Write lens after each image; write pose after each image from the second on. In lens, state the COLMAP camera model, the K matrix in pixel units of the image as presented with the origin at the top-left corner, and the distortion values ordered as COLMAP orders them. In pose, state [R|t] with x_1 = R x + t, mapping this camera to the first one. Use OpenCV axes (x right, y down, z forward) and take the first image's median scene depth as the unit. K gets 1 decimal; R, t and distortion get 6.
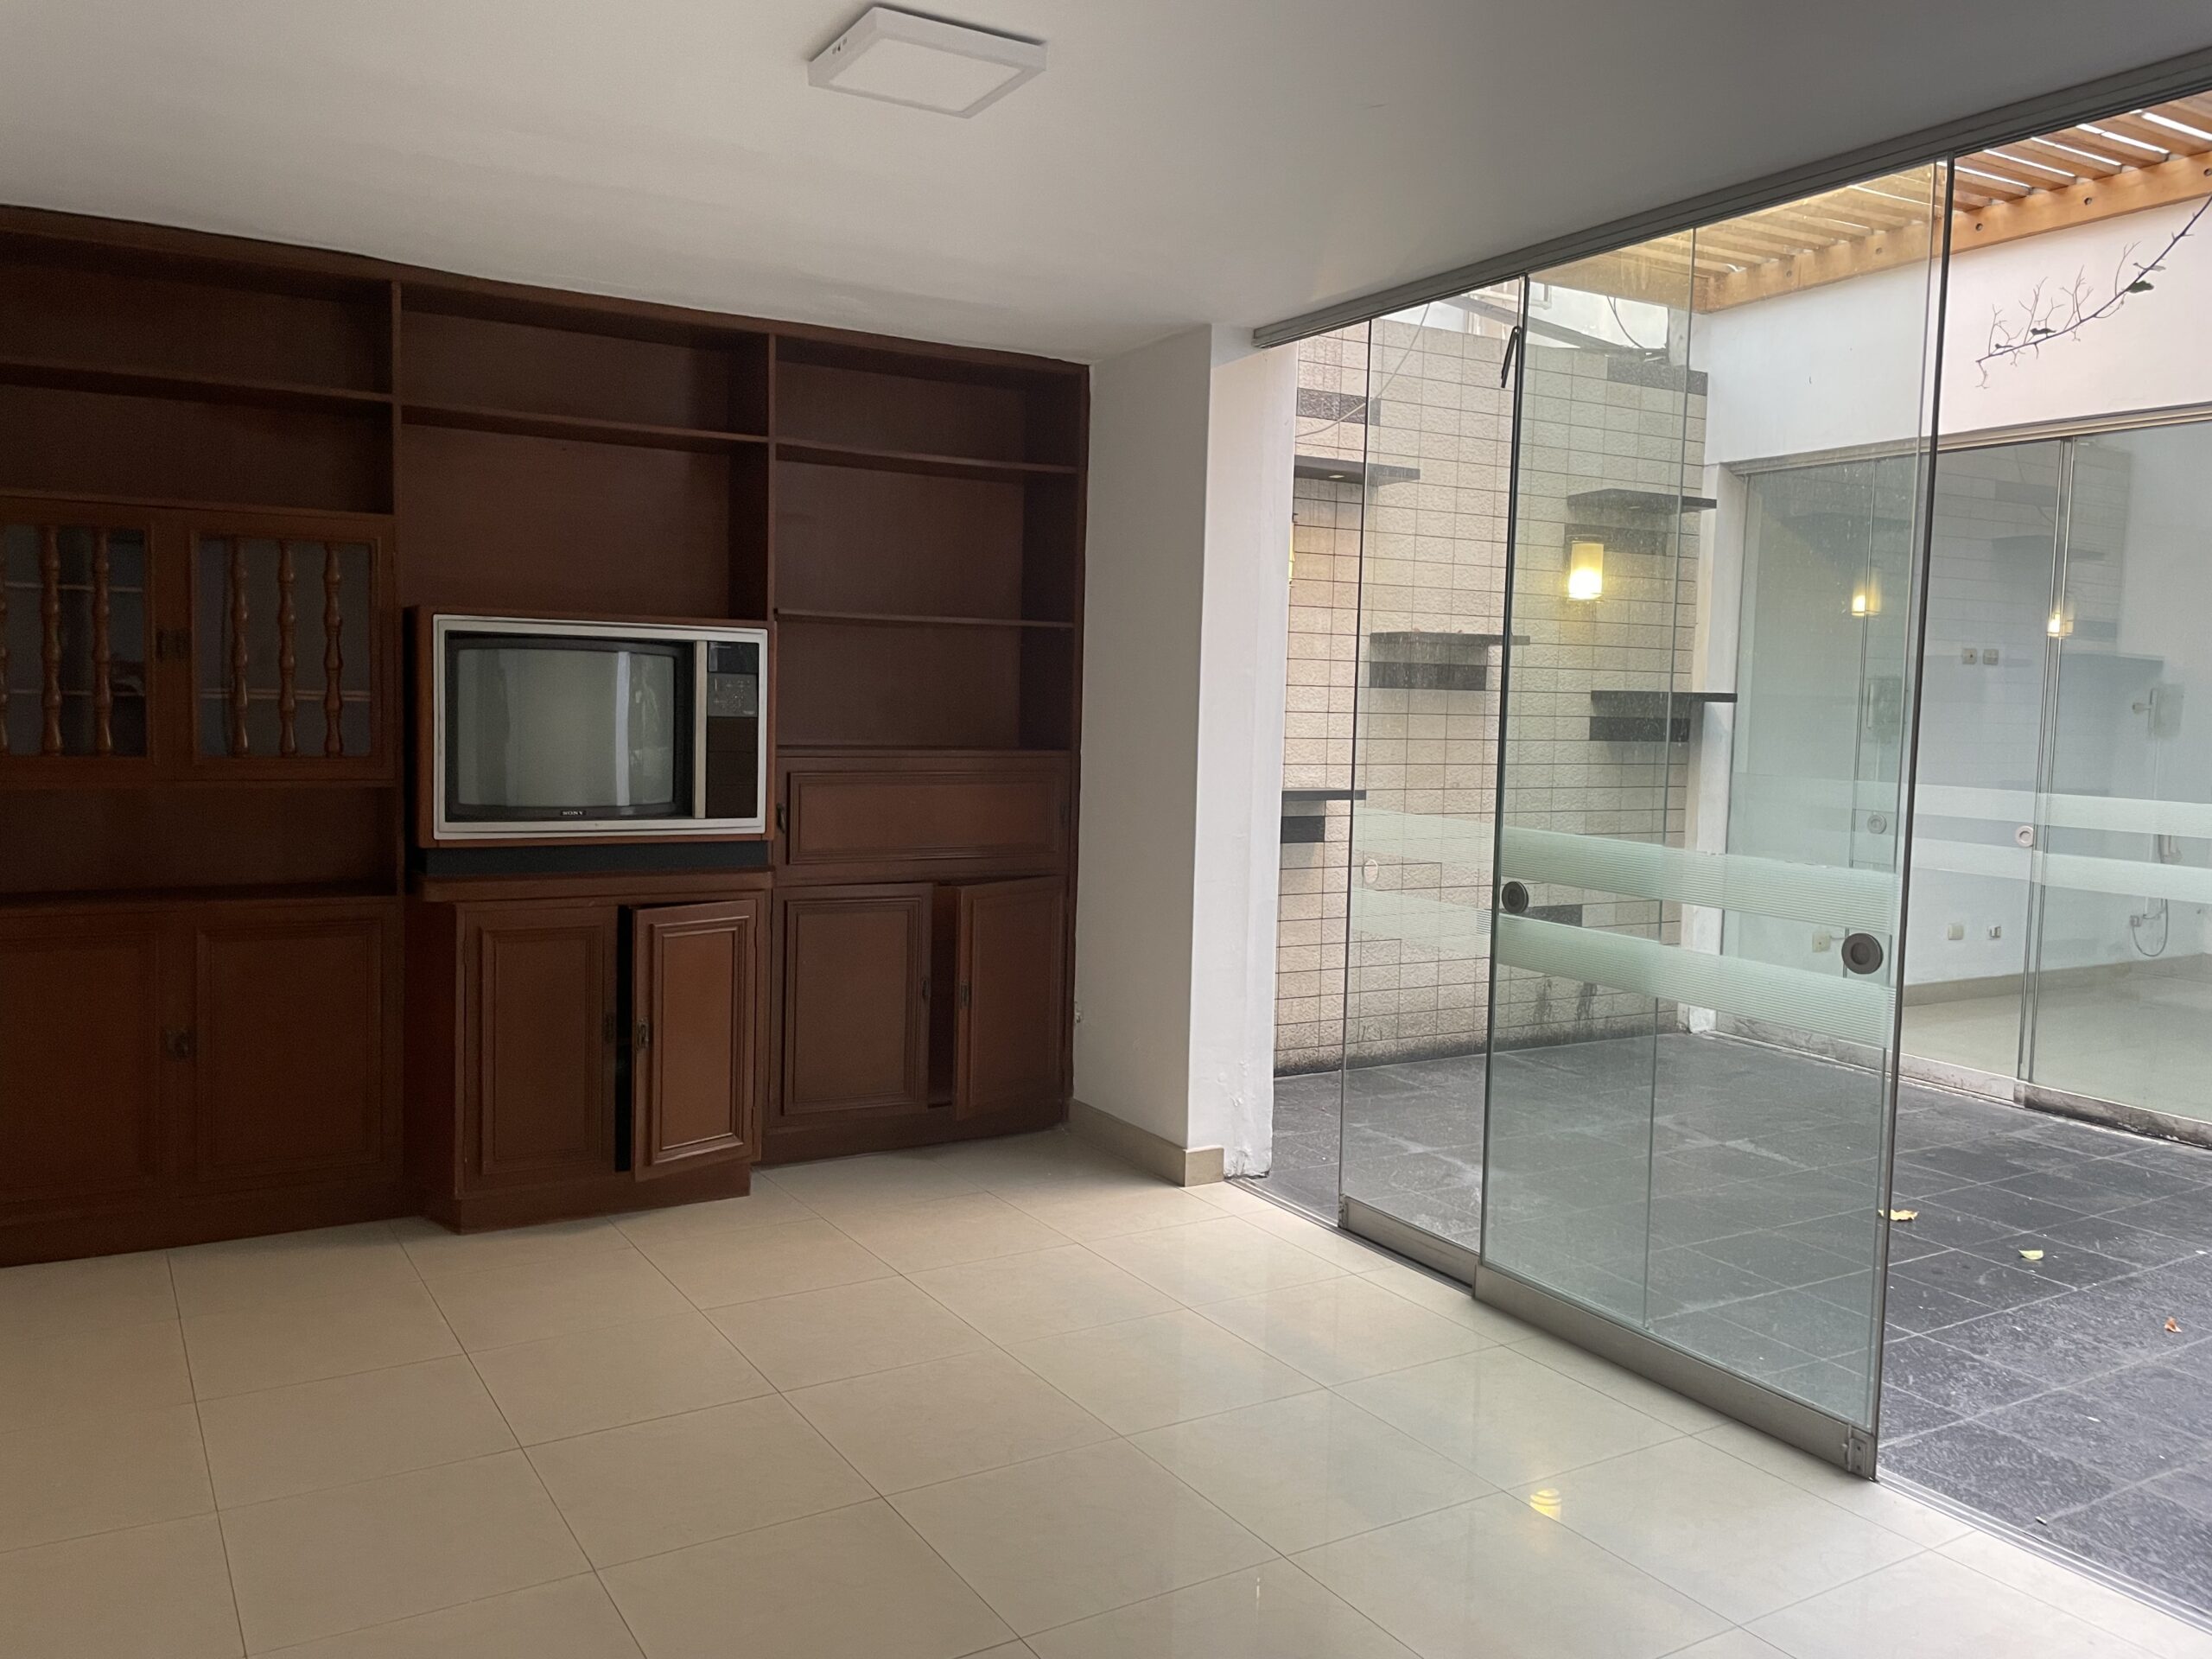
lens RADIAL K [[1681.1, 0, 1106.3], [0, 1681.1, 828.1], [0, 0, 1]] dist [0.056949, -0.098210]
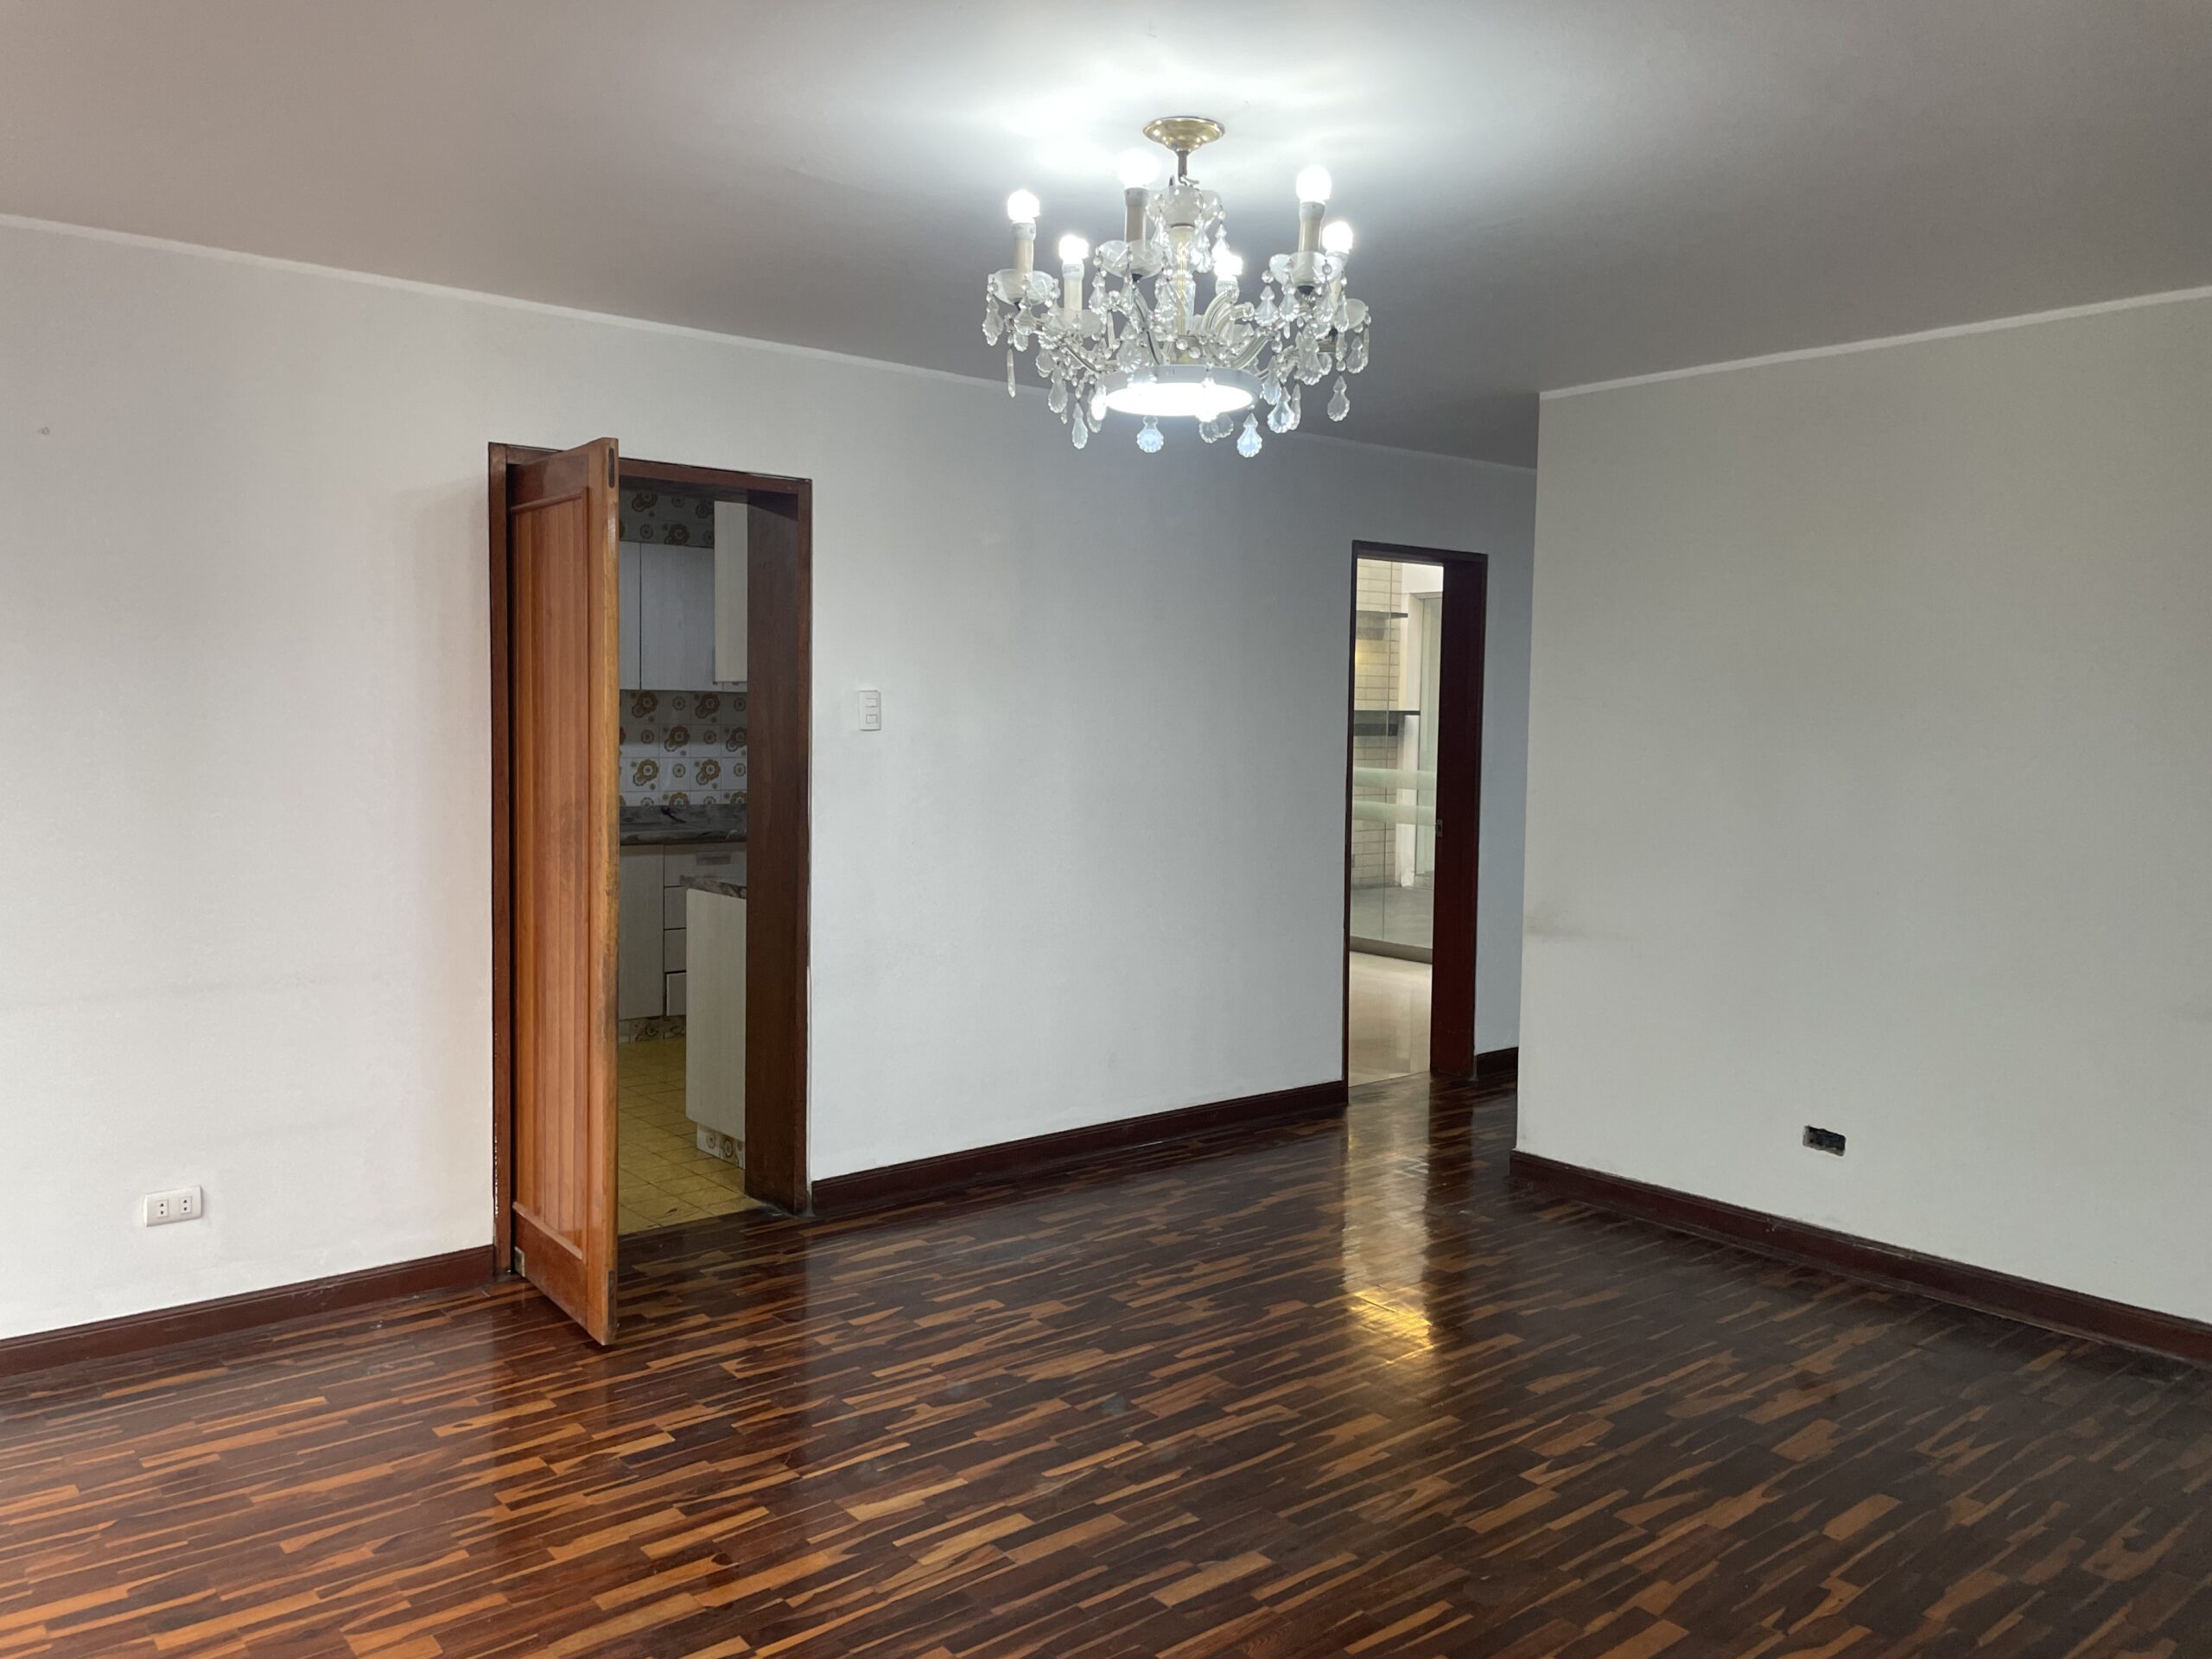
lens RADIAL K [[1681.1, 0, 1103.1], [0, 1681.1, 827.1], [0, 0, 1]] dist [0.056949, -0.098210]
pose [[0.986712, -0.020559, 0.161176, -0.305367], [0.021640, 0.999754, -0.004952, 0.056372], [-0.161035, 0.008374, 0.986913, -0.861338]]
